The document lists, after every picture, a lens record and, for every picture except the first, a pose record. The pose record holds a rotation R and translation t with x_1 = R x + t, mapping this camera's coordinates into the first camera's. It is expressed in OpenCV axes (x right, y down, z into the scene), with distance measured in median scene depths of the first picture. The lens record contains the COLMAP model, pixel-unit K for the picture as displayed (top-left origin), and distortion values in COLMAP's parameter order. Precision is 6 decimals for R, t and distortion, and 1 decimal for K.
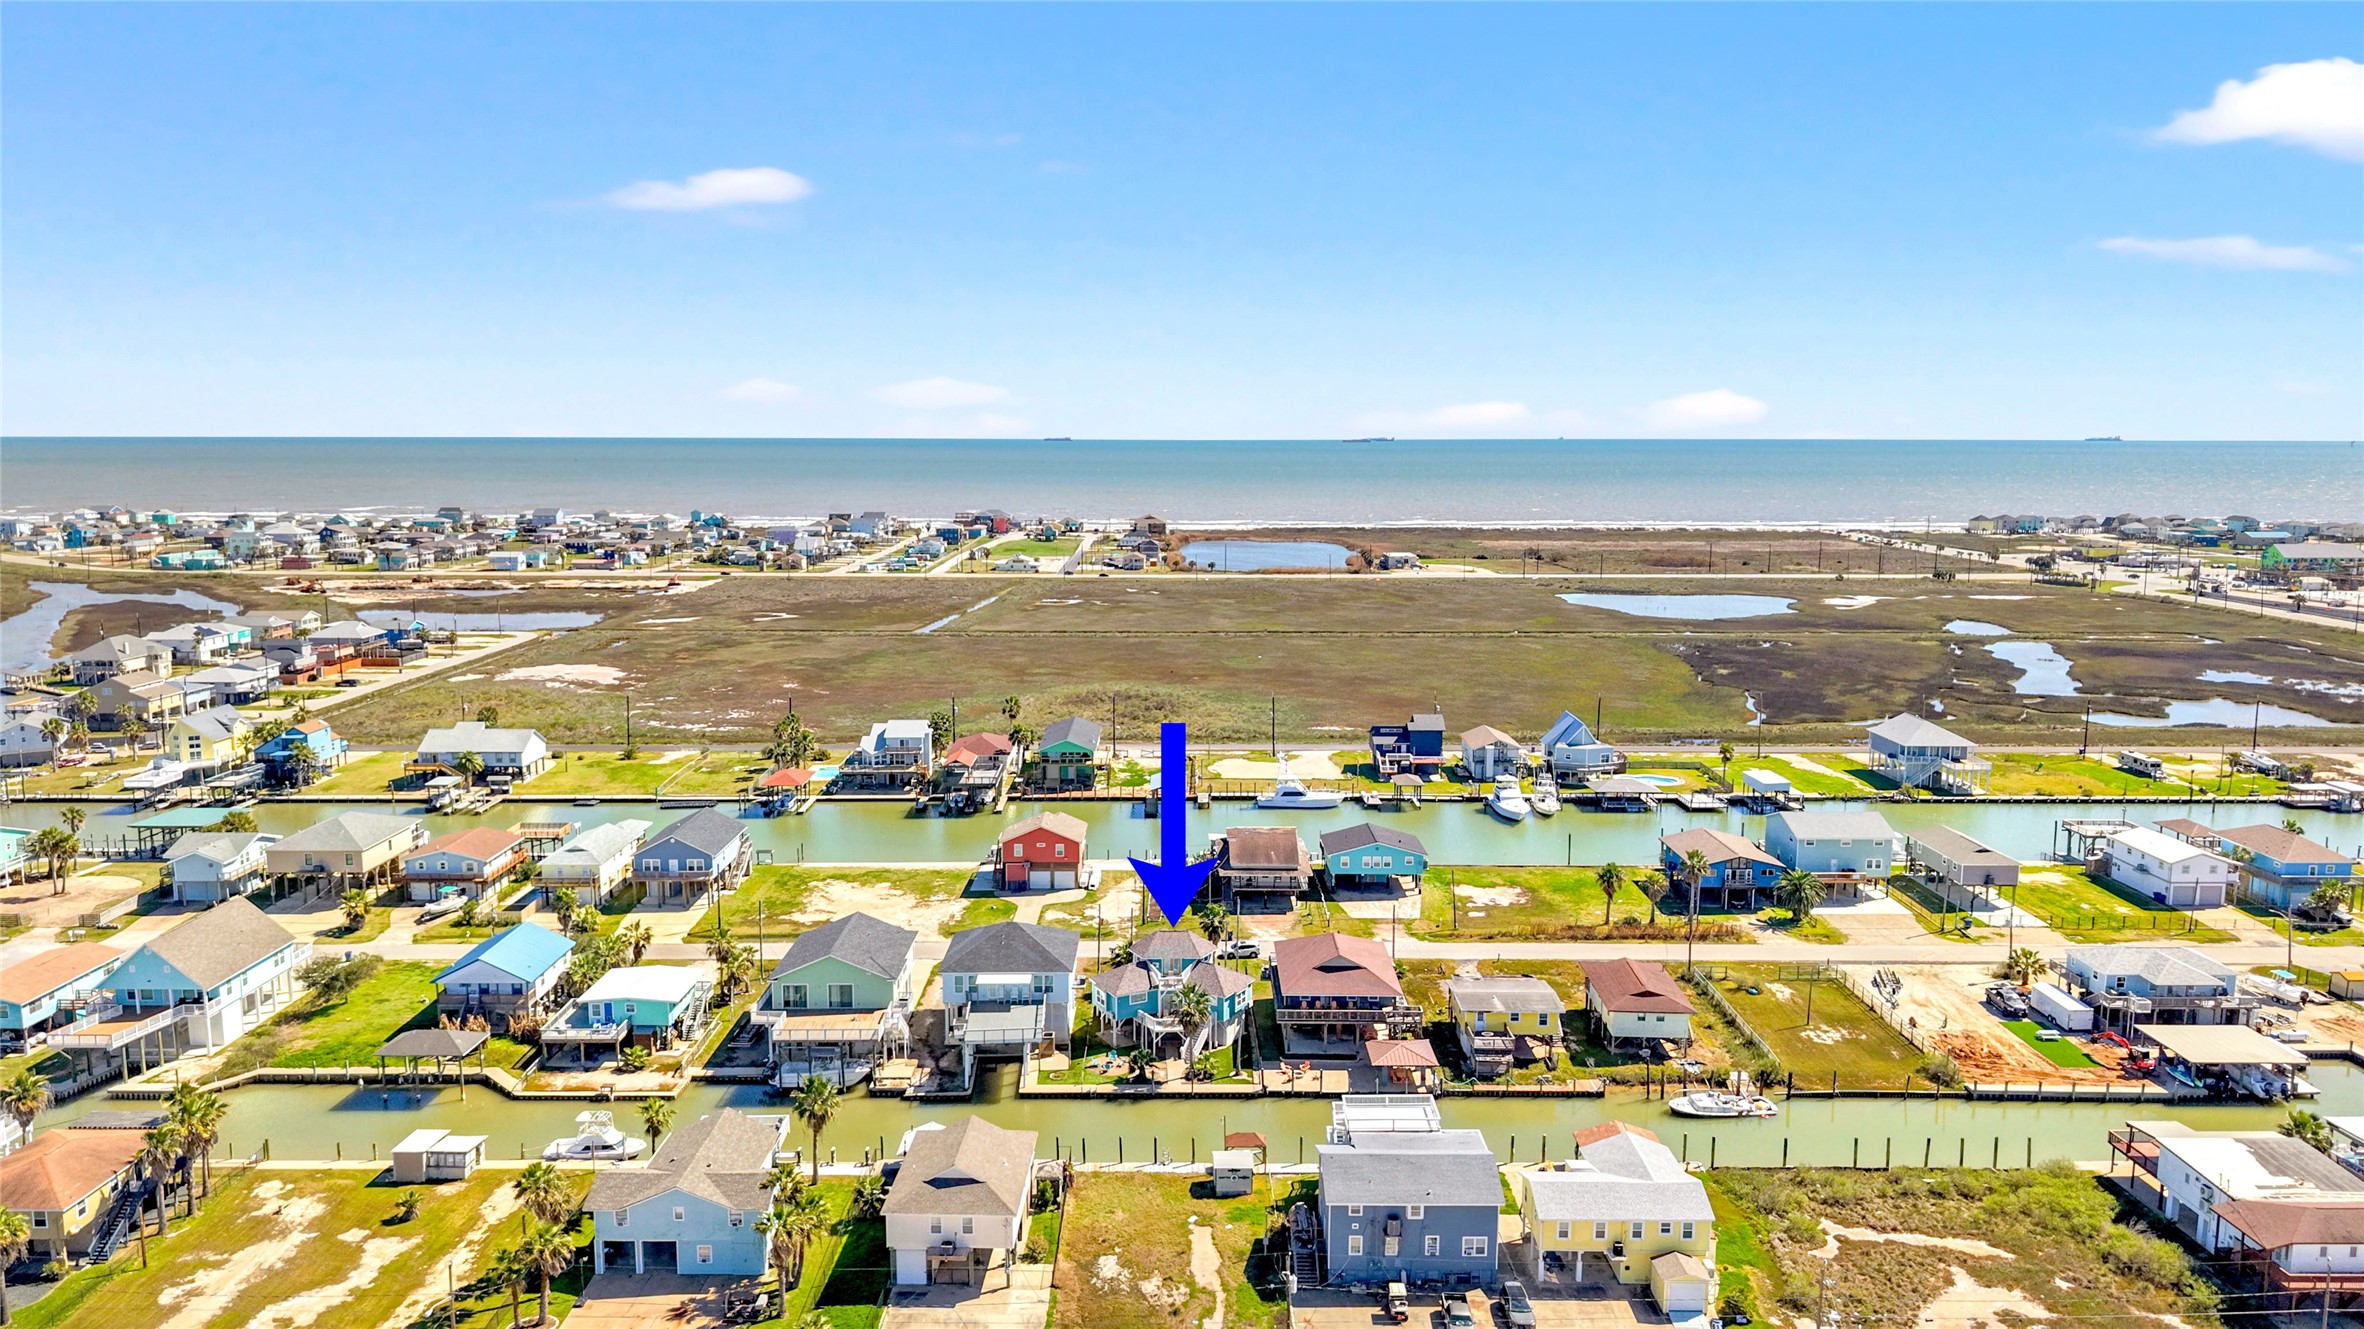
lens RADIAL K [[1622.0, 0, 1185.5], [0, 1622.0, 631.1], [0, 0, 1]] dist [0.097896, -0.134806]
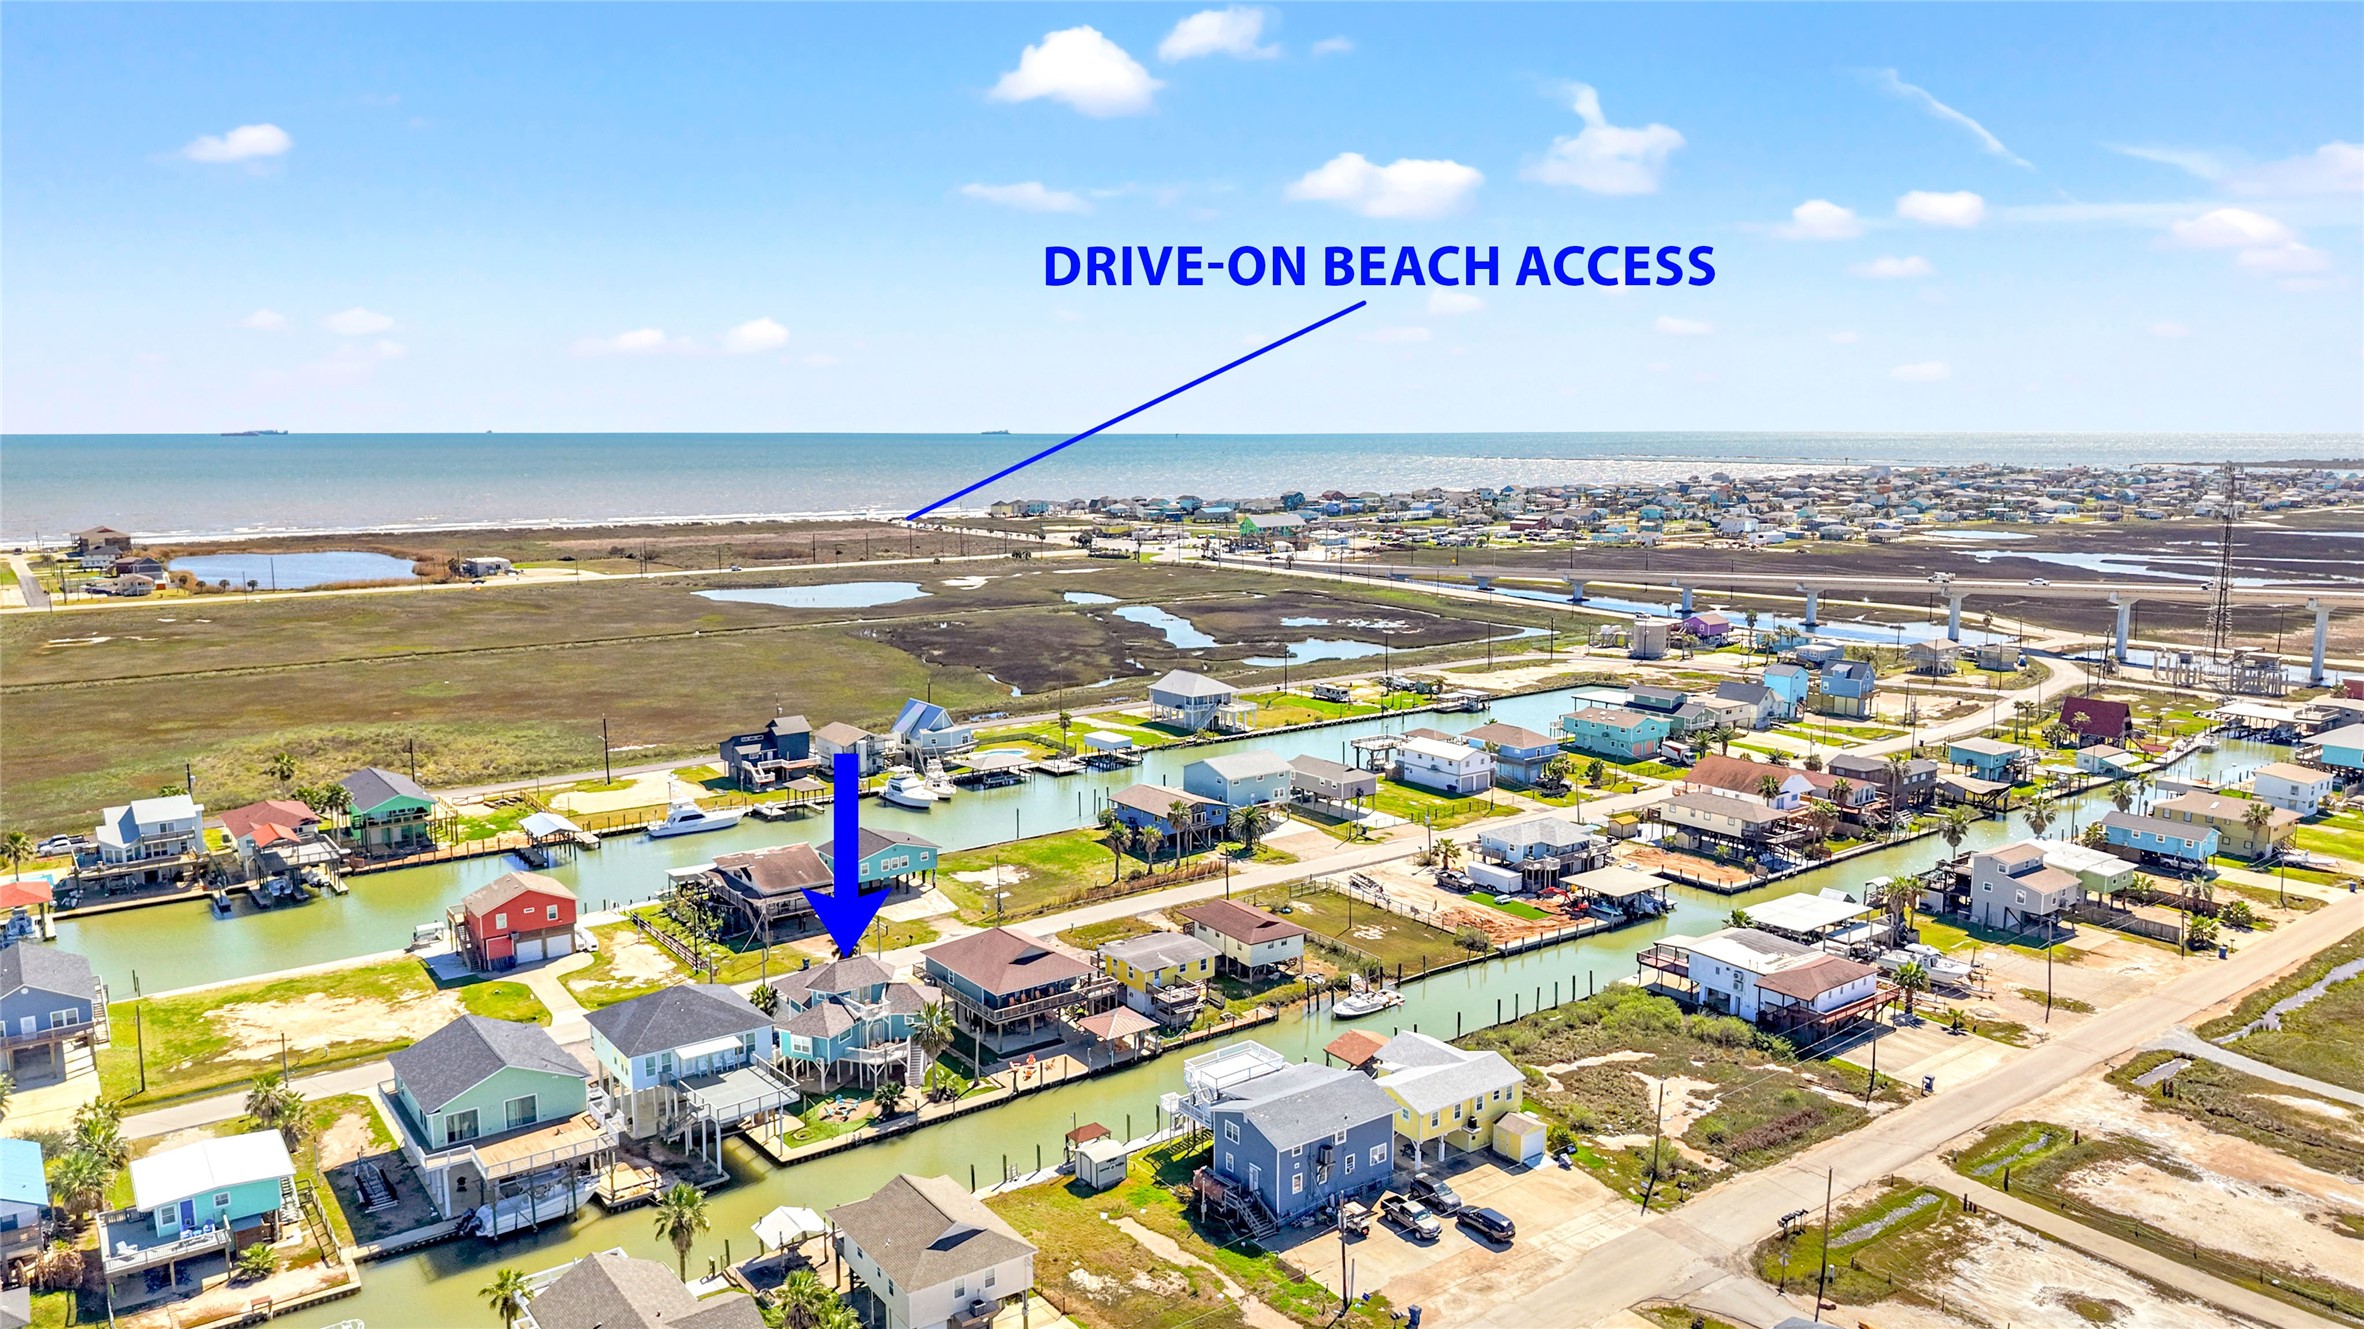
lens RADIAL K [[1641.4, 0, 1172.9], [0, 1641.4, 646.5], [0, 0, 1]] dist [0.113460, -0.145913]
pose [[0.799142, -0.083422, 0.595326, -0.339554], [0.076553, 0.996384, 0.036860, -0.012458], [-0.596248, 0.016118, 0.802638, 0.102132]]
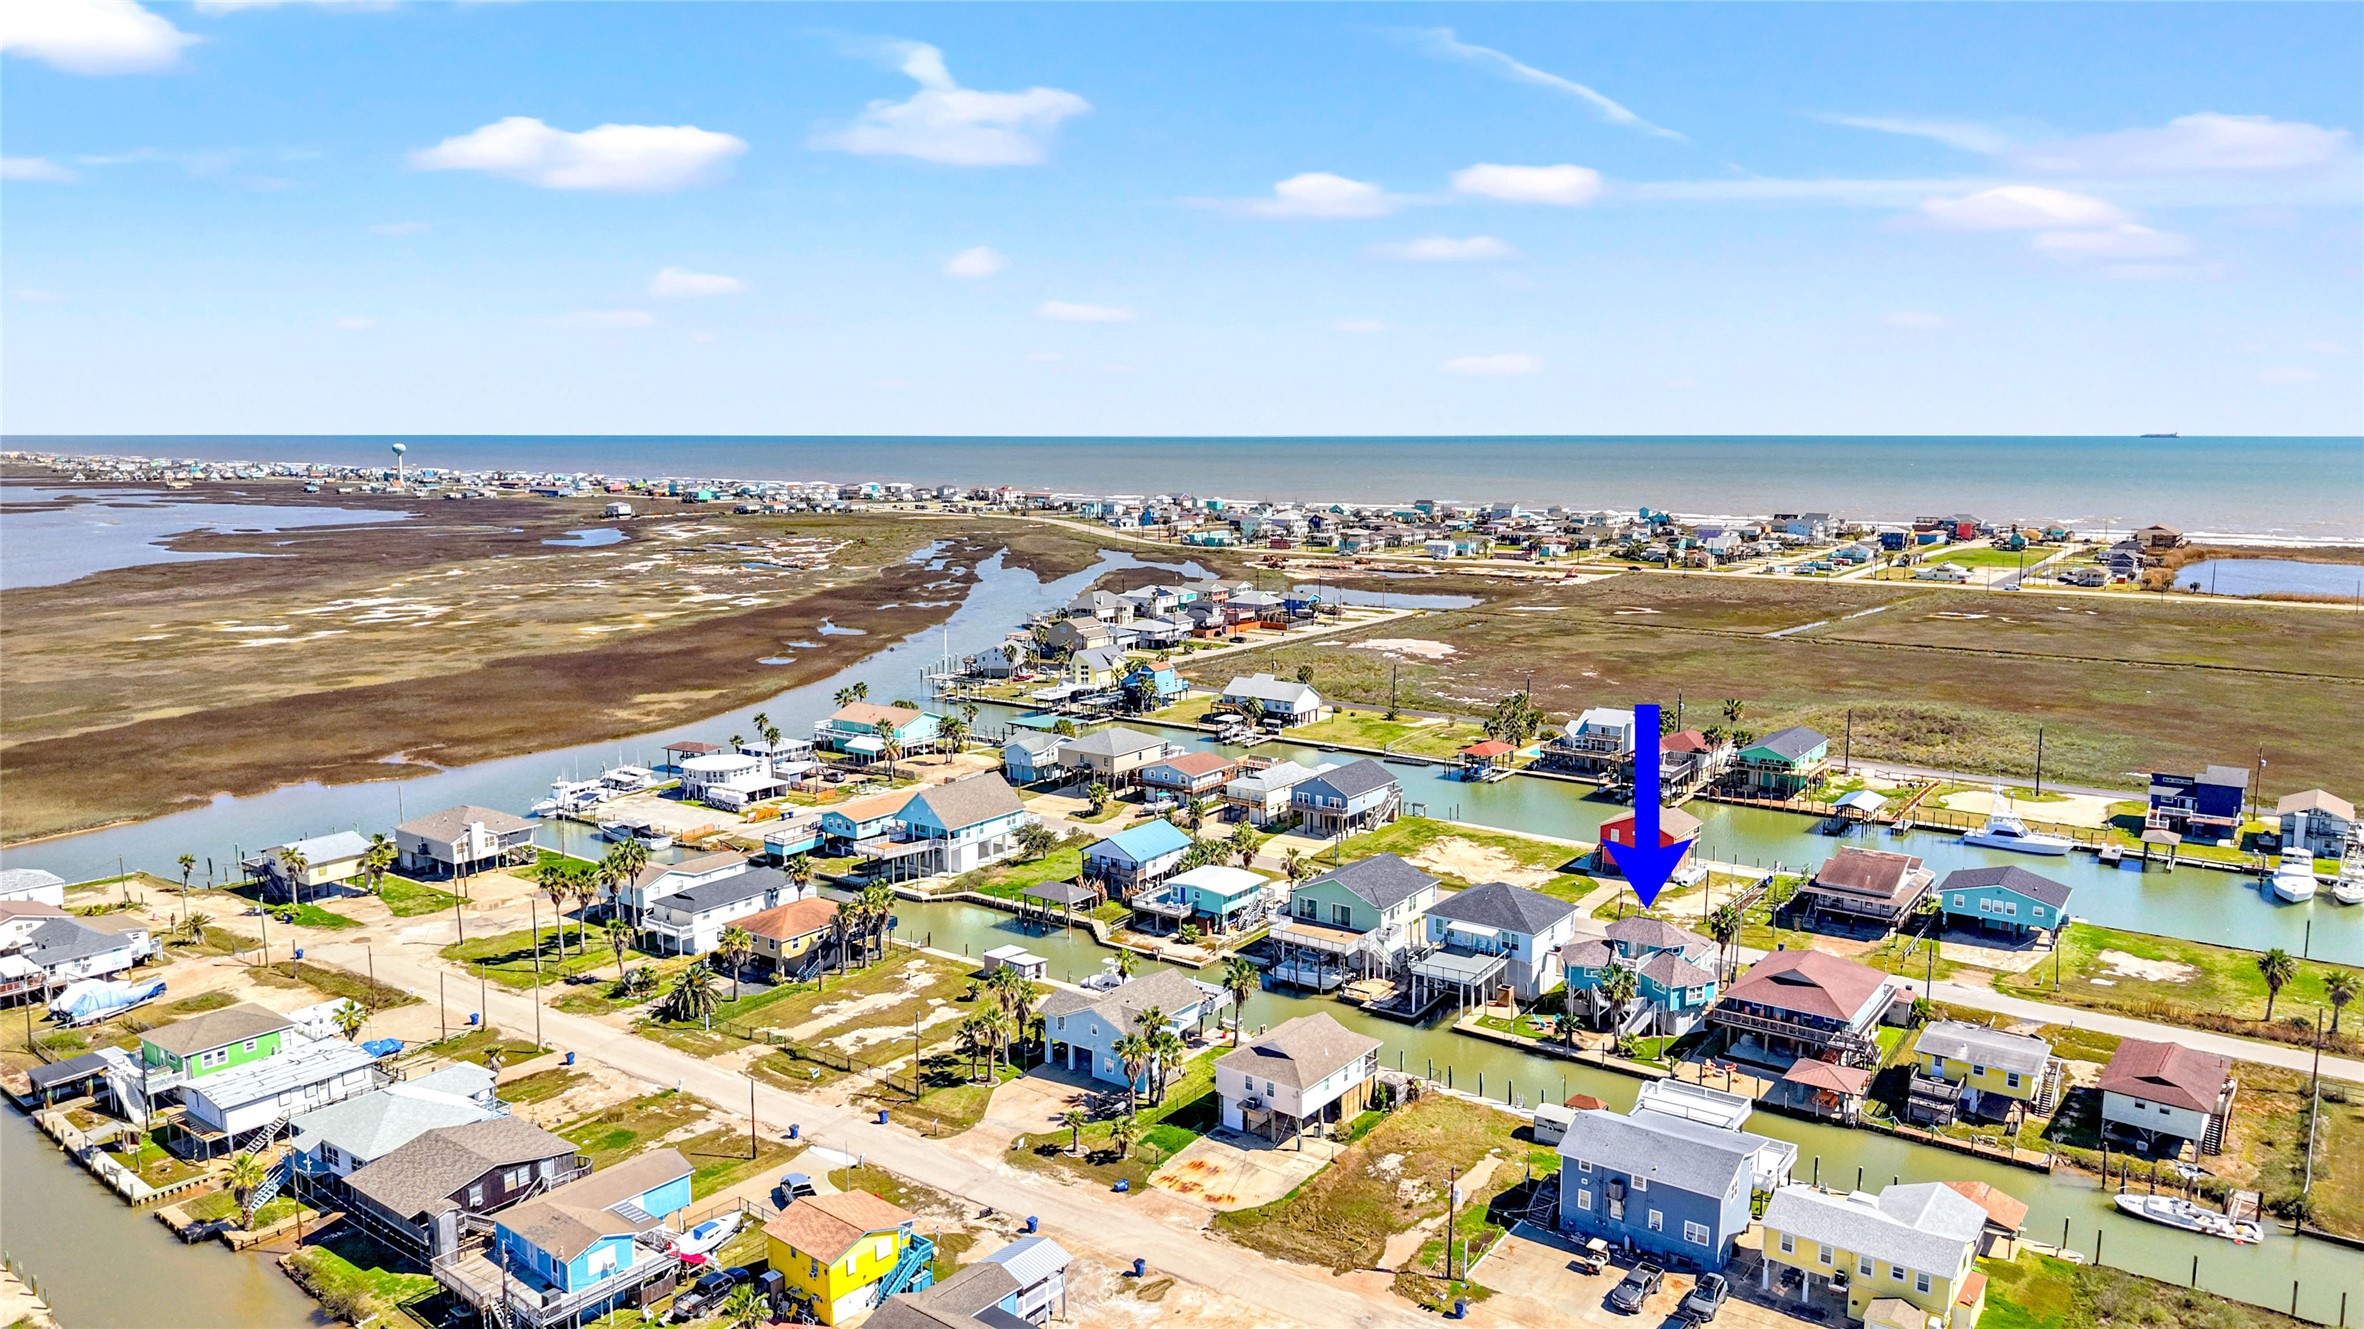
lens RADIAL K [[1641.4, 0, 1172.9], [0, 1641.4, 646.5], [0, 0, 1]] dist [0.113460, -0.145913]
pose [[0.805076, 0.077079, -0.588143, 0.290533], [-0.072337, 0.996879, 0.031628, 0.002880], [0.588745, 0.017081, 0.808138, -0.016443]]
